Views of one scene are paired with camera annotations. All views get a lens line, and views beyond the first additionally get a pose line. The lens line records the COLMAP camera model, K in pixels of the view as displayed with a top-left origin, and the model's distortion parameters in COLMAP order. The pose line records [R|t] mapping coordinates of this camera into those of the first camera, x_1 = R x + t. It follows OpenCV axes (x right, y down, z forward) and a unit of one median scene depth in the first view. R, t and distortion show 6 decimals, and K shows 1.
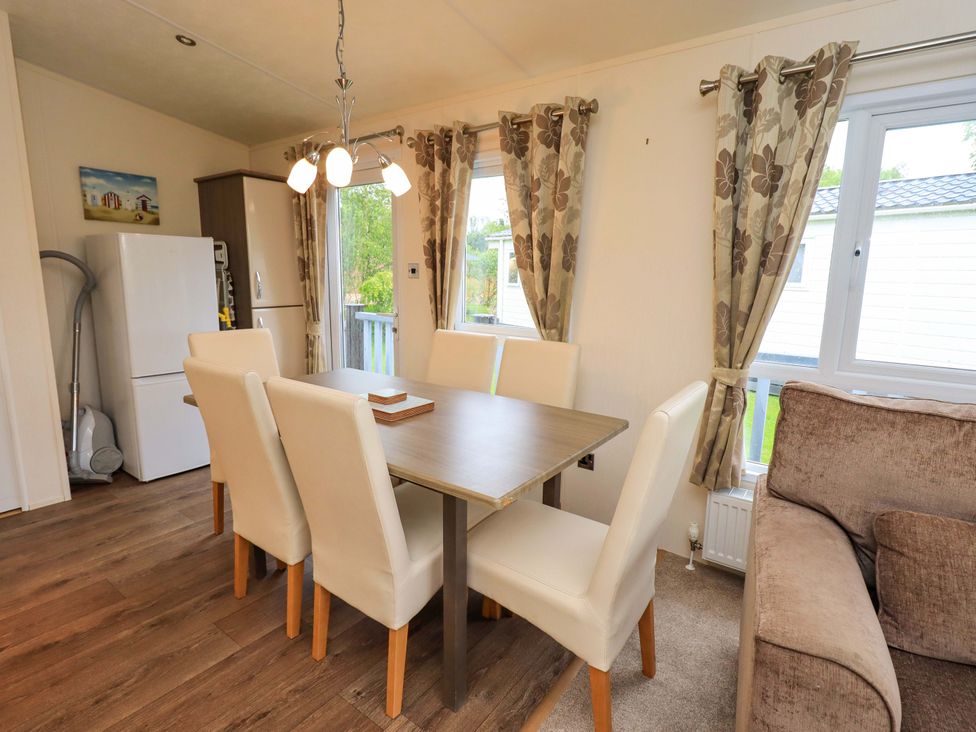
lens RADIAL K [[511.0, 0, 484.2], [0, 511.0, 349.1], [0, 0, 1]] dist [0.015568, 0.000596]
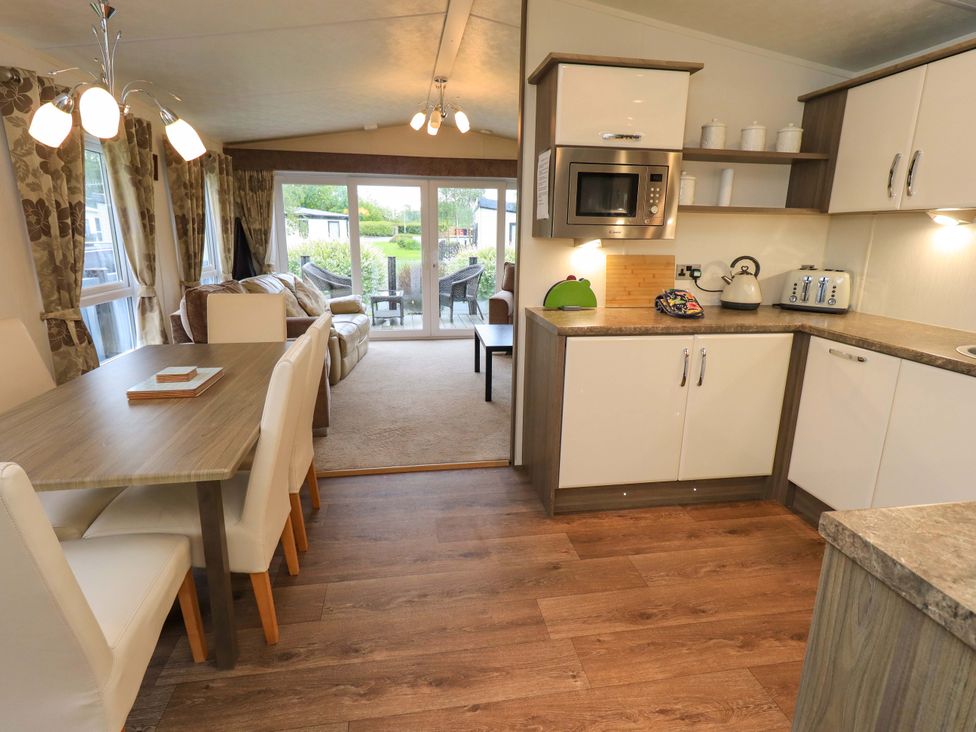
lens RADIAL K [[527.3, 0, 492.4], [0, 527.3, 354.8], [0, 0, 1]] dist [0.004137, -0.000577]
pose [[-0.725371, -0.176298, 0.665399, -1.241034], [0.089857, 0.934124, 0.345452, -0.223549], [-0.682468, 0.310372, -0.661745, 1.198121]]
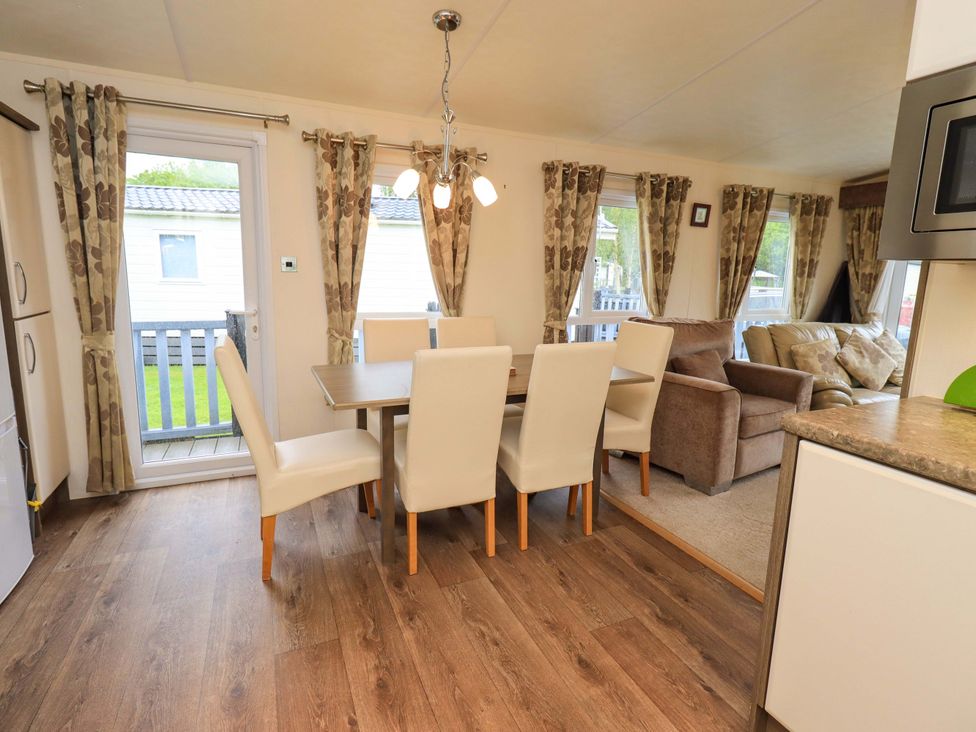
lens RADIAL K [[511.0, 0, 484.2], [0, 511.0, 349.1], [0, 0, 1]] dist [0.015568, 0.000596]
pose [[0.485189, -0.129887, 0.864709, -1.274703], [0.119562, 0.989473, 0.081542, -0.045397], [-0.866197, 0.063823, 0.495611, 0.325146]]
